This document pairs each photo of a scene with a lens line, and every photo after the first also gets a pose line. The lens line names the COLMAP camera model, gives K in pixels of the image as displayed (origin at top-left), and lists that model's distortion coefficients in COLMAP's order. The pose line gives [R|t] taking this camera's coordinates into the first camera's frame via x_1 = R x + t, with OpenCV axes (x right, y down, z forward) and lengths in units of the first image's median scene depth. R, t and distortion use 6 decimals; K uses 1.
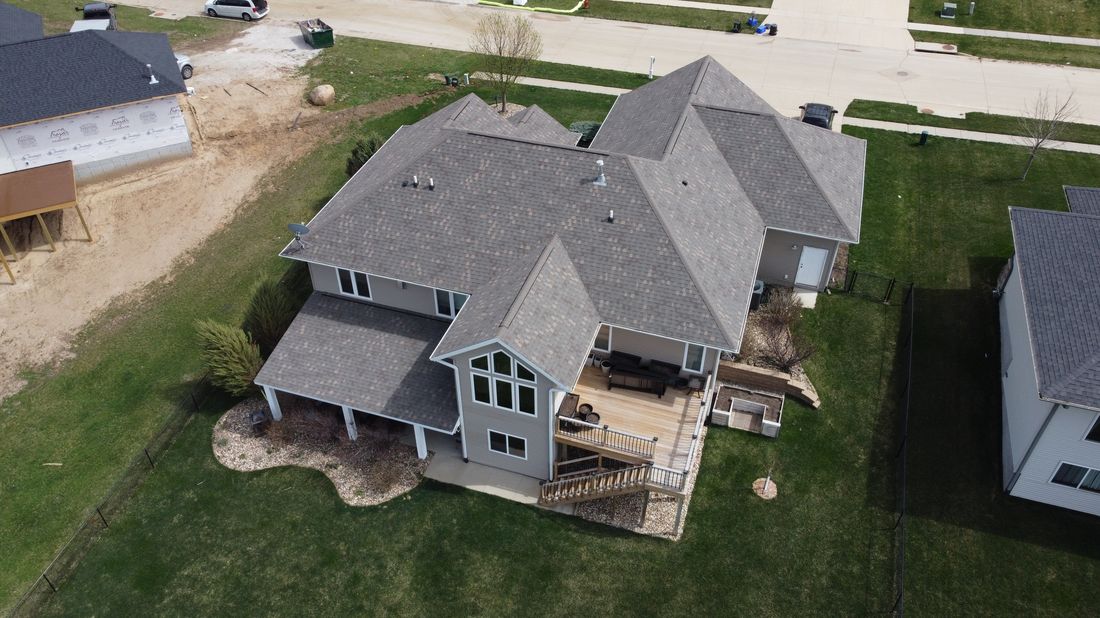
lens RADIAL K [[815.8, 0, 543.5], [0, 815.8, 306.6], [0, 0, 1]] dist [-0.001134, 0.000914]
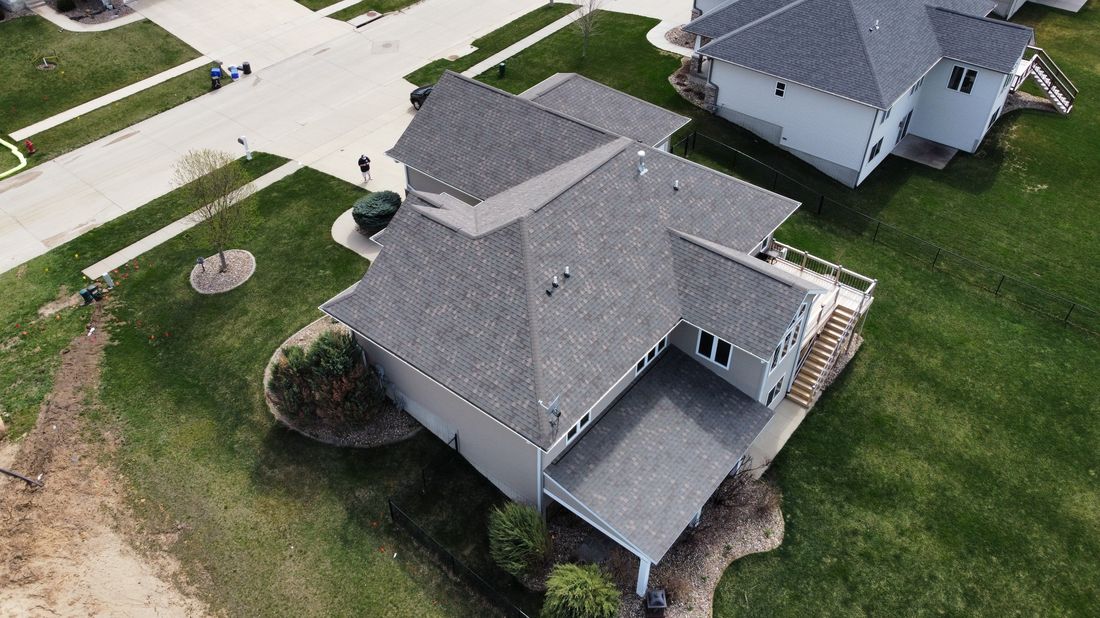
lens RADIAL K [[815.8, 0, 545.8], [0, 815.8, 310.1], [0, 0, 1]] dist [-0.001134, 0.000914]
pose [[0.354702, -0.611664, 0.707145, -0.812721], [0.609653, 0.724730, 0.321075, -0.425812], [-0.708879, 0.317227, 0.629966, 0.461666]]
